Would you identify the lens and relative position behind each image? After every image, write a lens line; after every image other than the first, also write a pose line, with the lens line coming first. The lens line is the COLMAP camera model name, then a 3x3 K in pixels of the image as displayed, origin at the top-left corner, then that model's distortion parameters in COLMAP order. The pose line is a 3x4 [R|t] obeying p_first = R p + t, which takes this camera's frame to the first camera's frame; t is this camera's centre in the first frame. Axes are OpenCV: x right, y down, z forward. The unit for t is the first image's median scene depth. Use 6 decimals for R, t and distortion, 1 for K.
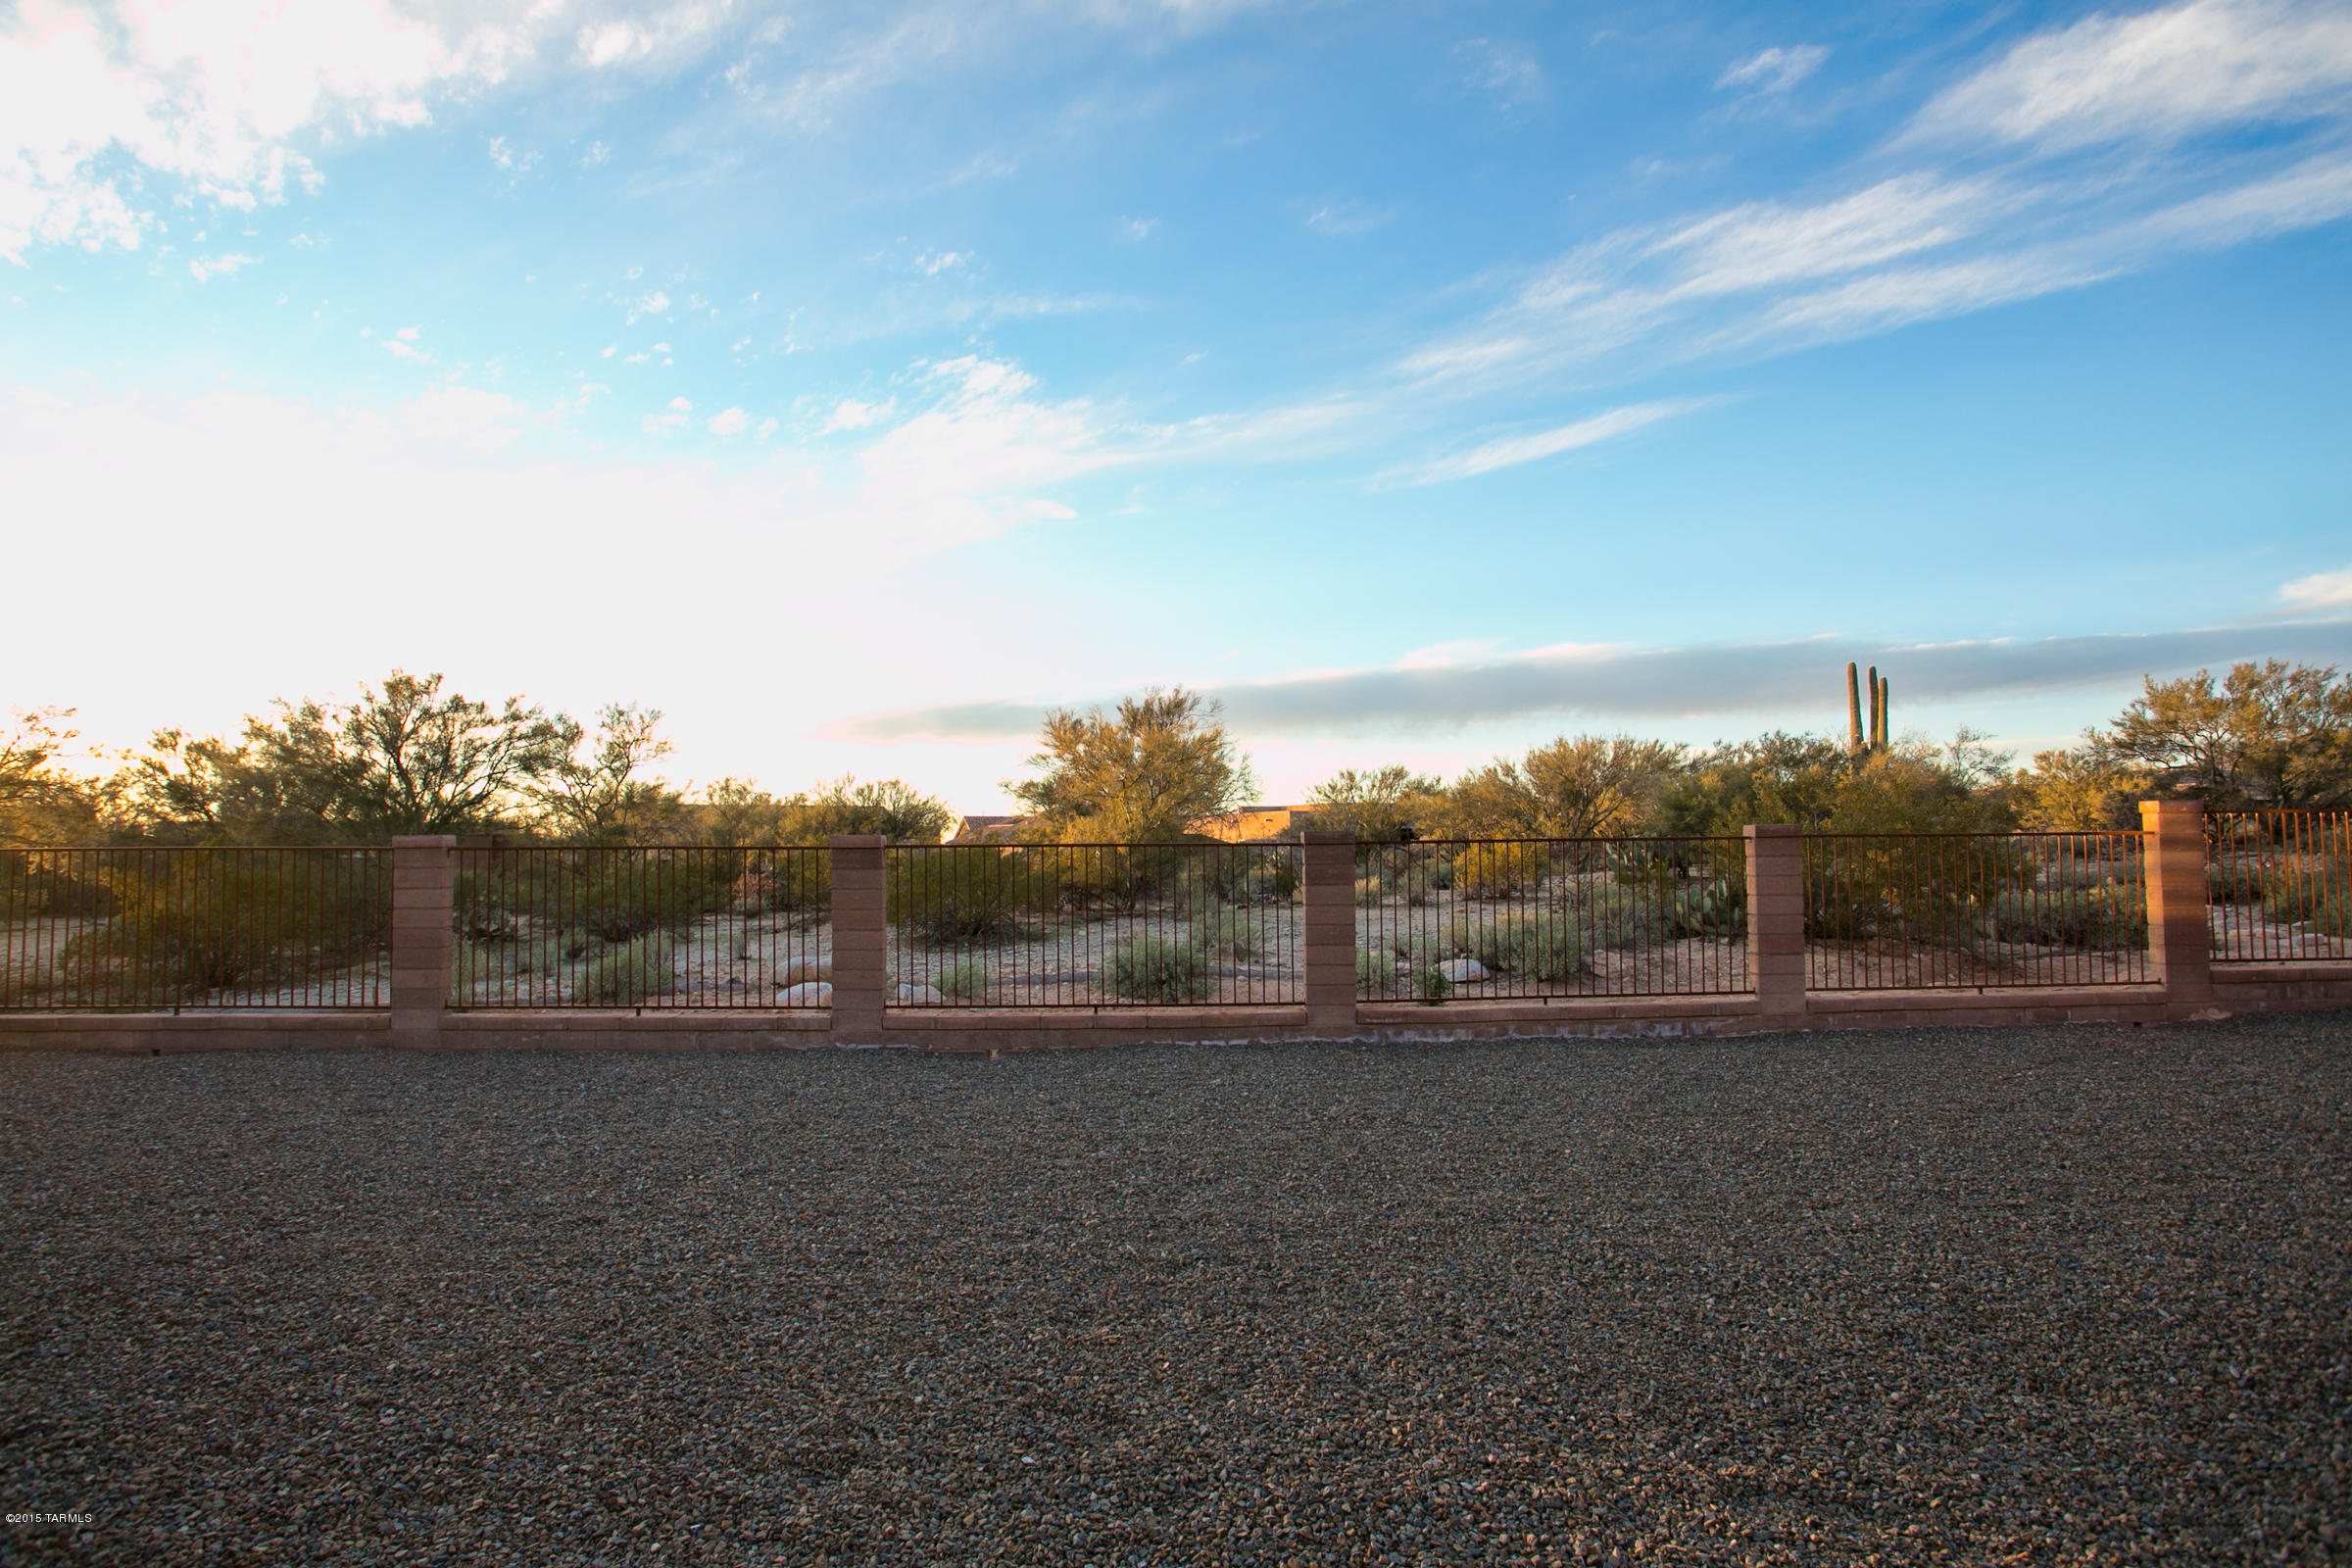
lens RADIAL K [[1189.1, 0, 1165.2], [0, 1189.1, 766.0], [0, 0, 1]] dist [-0.082551, 0.038249]
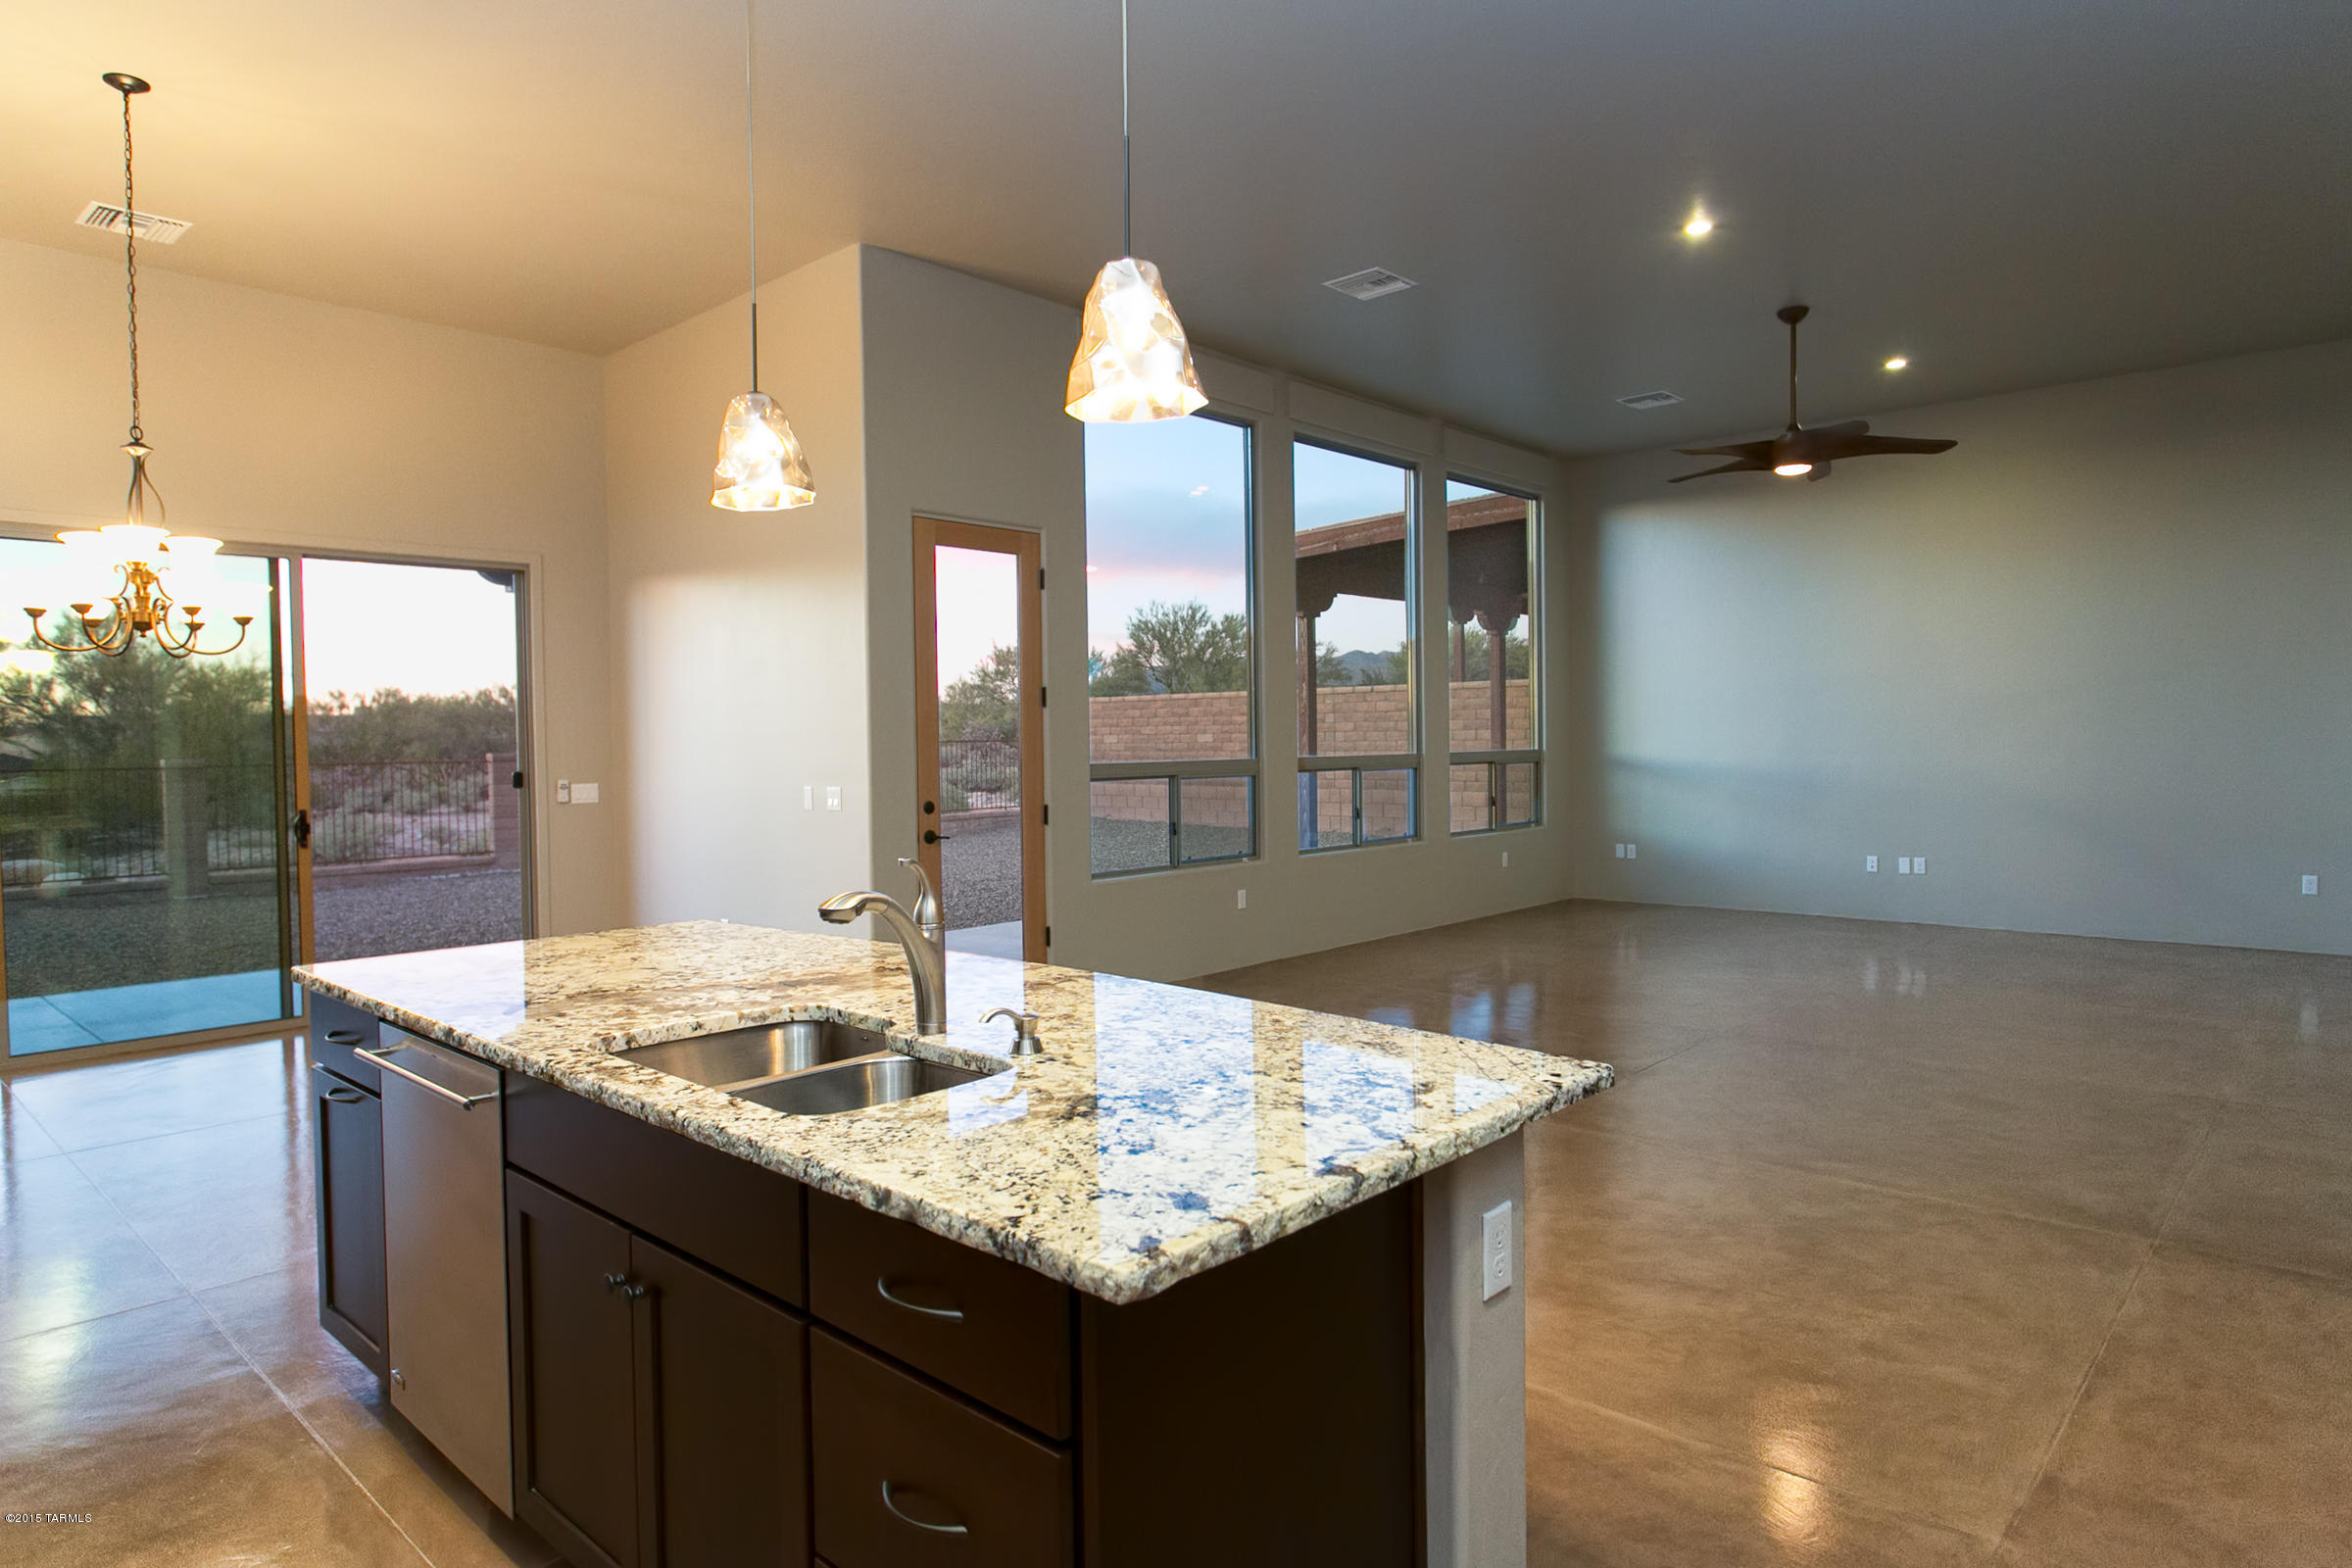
lens RADIAL K [[1360.0, 0, 1169.1], [0, 1360.0, 771.7], [0, 0, 1]] dist [-0.002088, -0.000600]
pose [[0.698510, -0.018939, 0.715349, -0.622345], [-0.038093, 0.997248, 0.063599, -0.084962], [-0.714586, -0.071674, 0.695867, -1.116536]]
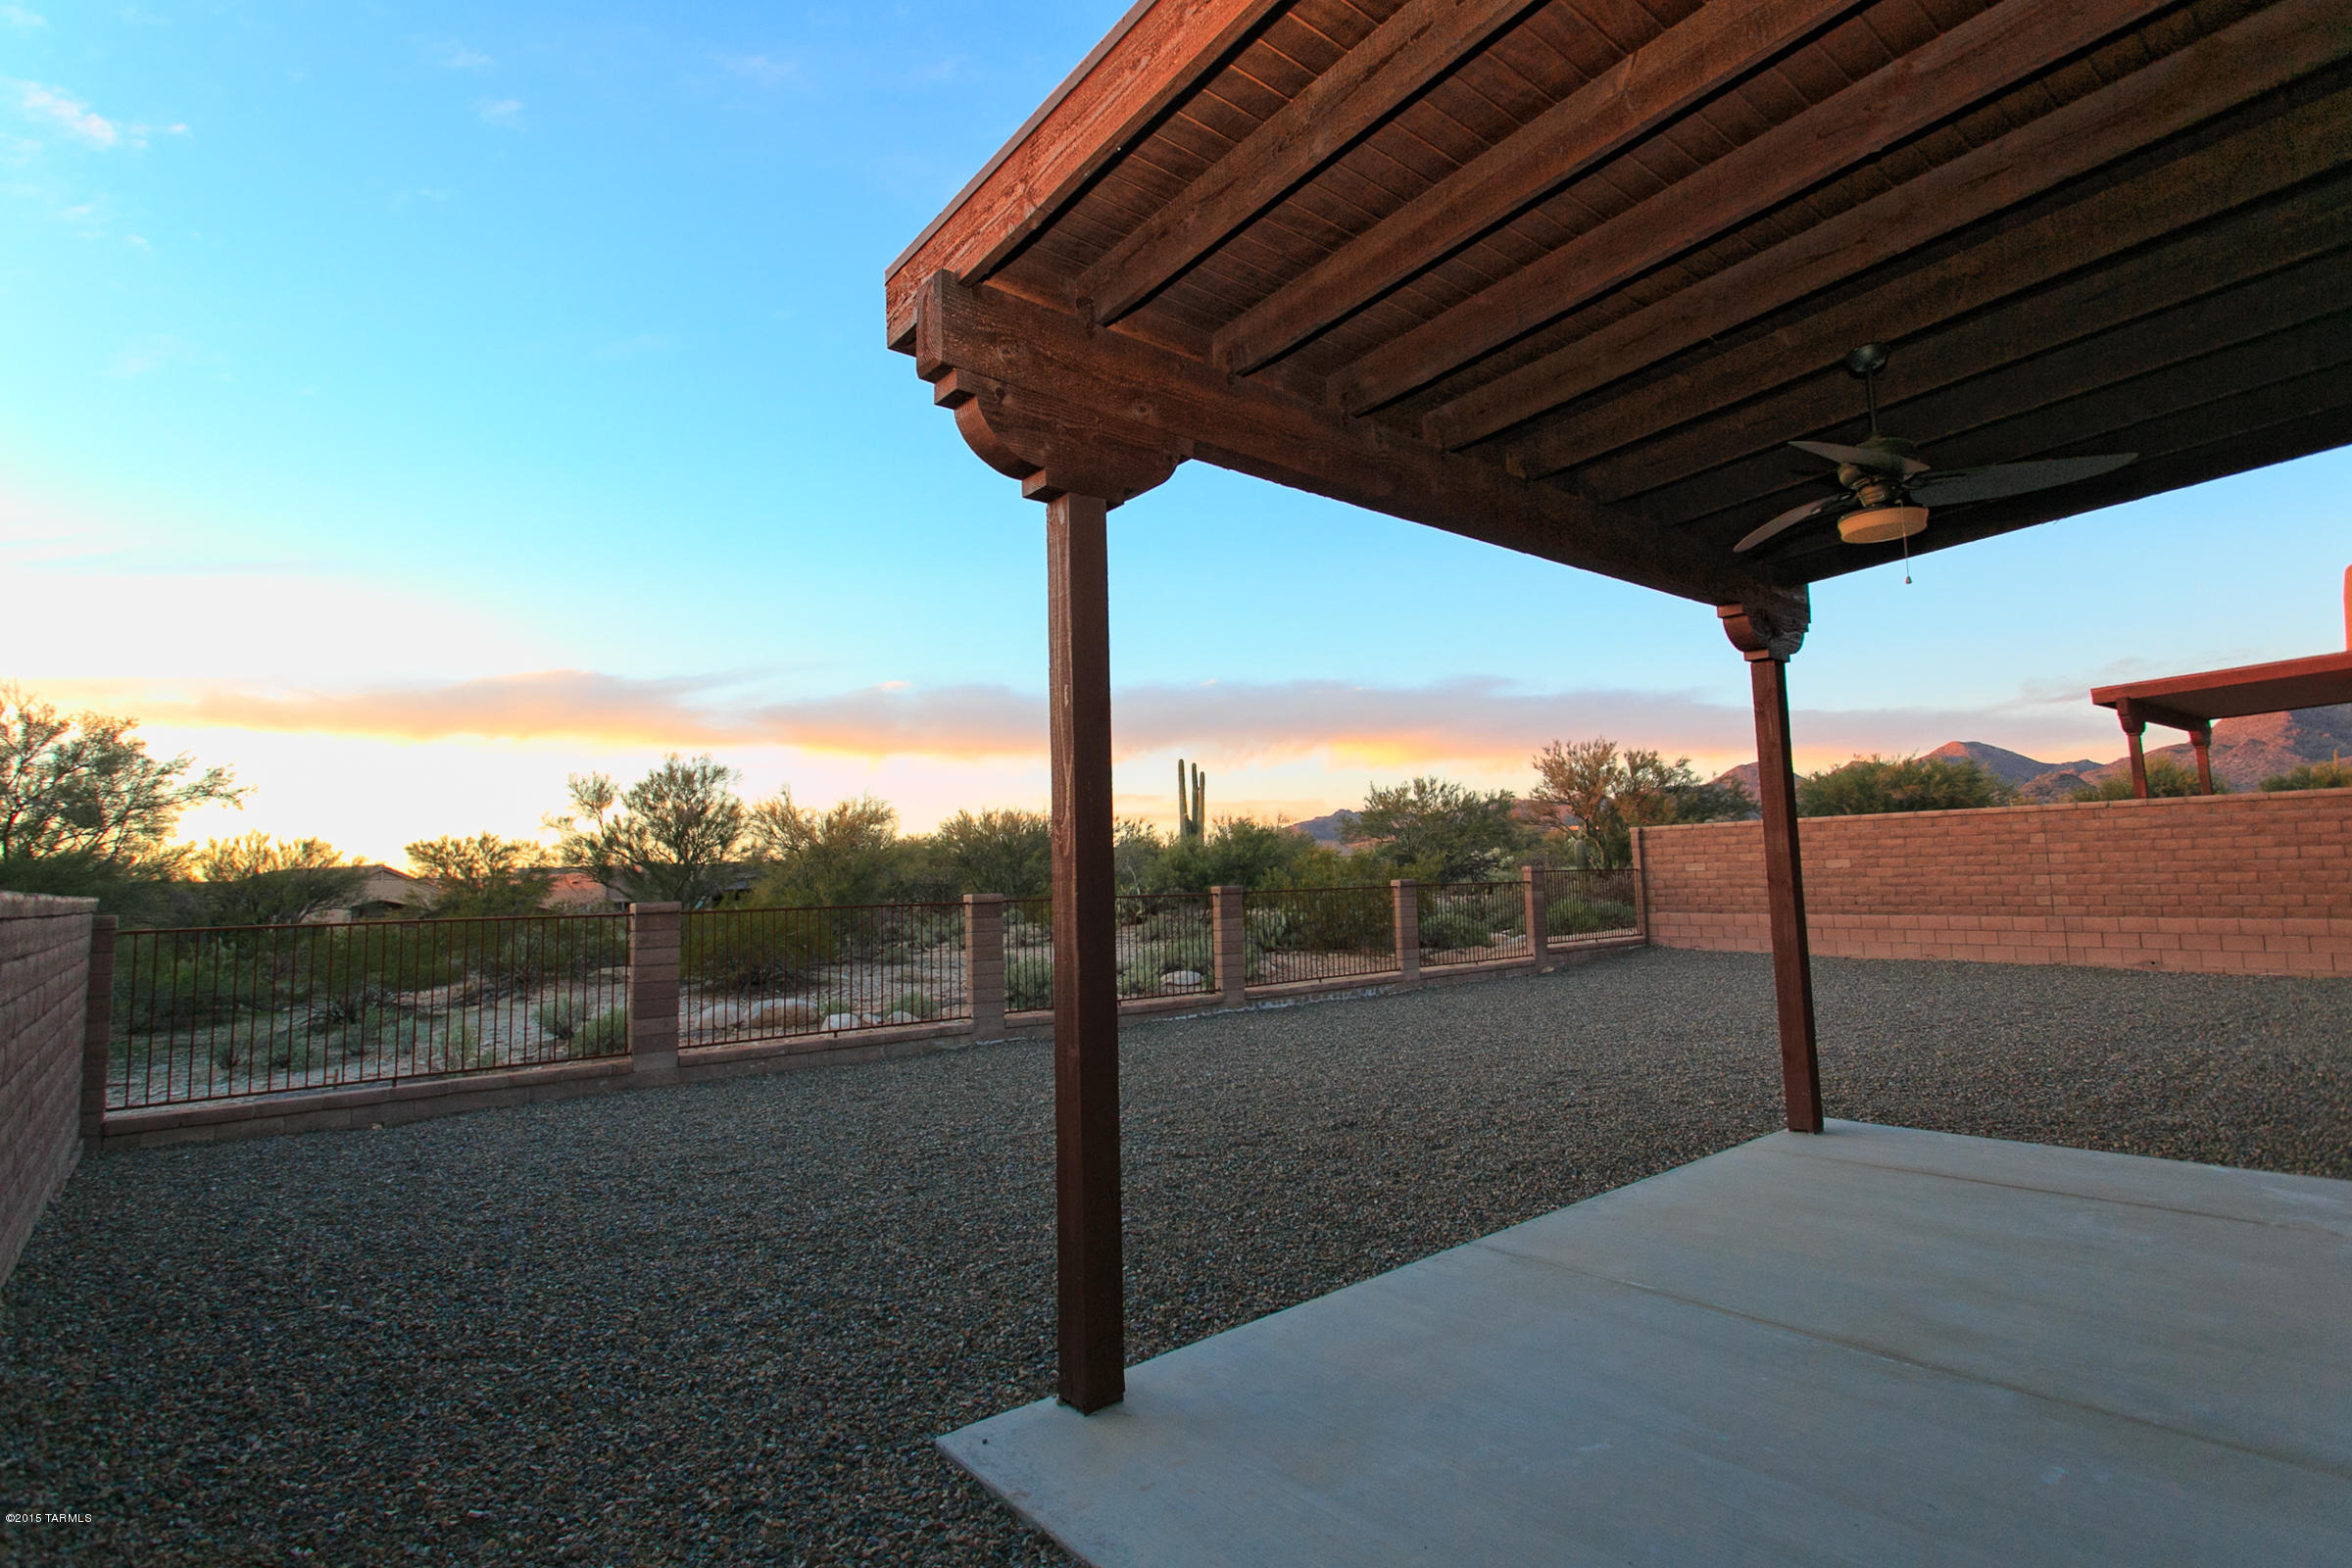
lens RADIAL K [[1136.3, 0, 1176.0], [0, 1136.3, 784.0], [0, 0, 1]] dist [0.000497, 0.000355]
pose [[0.787910, 0.039923, 0.614495, -0.924591], [-0.019946, 0.999027, -0.039331, -0.025066], [-0.615467, 0.018733, 0.787940, -0.228370]]
